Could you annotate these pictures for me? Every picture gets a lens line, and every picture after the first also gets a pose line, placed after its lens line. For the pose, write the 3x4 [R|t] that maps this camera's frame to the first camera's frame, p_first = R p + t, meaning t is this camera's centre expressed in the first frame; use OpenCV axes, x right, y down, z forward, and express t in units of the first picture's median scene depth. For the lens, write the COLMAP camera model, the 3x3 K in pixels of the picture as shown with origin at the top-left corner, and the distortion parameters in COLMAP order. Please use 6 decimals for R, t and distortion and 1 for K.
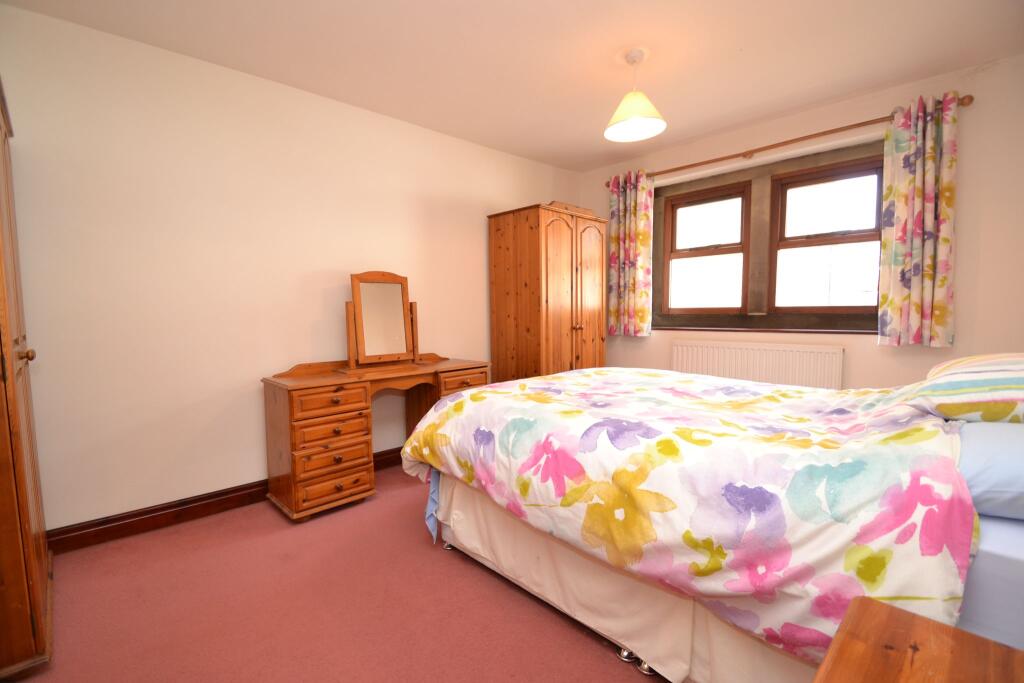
lens RADIAL K [[450.6, 0, 505.3], [0, 450.6, 345.4], [0, 0, 1]] dist [0.018364, -0.022931]
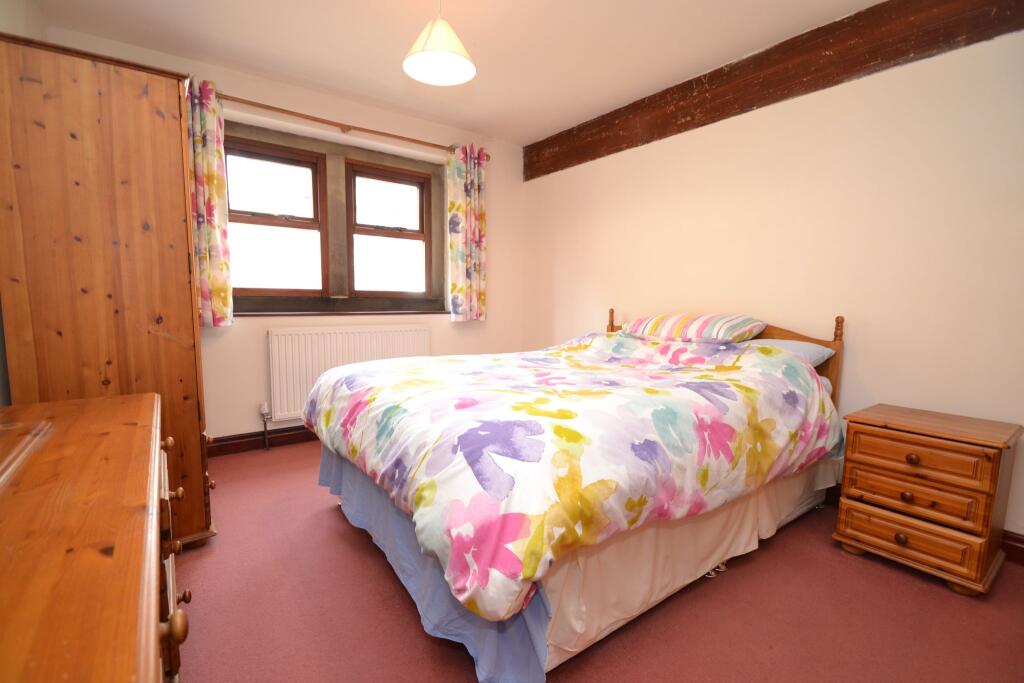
lens RADIAL K [[450.6, 0, 505.3], [0, 450.6, 345.4], [0, 0, 1]] dist [0.018364, -0.022931]
pose [[0.136050, -0.085075, 0.987042, -0.387367], [0.064477, 0.994954, 0.076869, -0.018976], [-0.988602, 0.053183, 0.140848, 0.547248]]
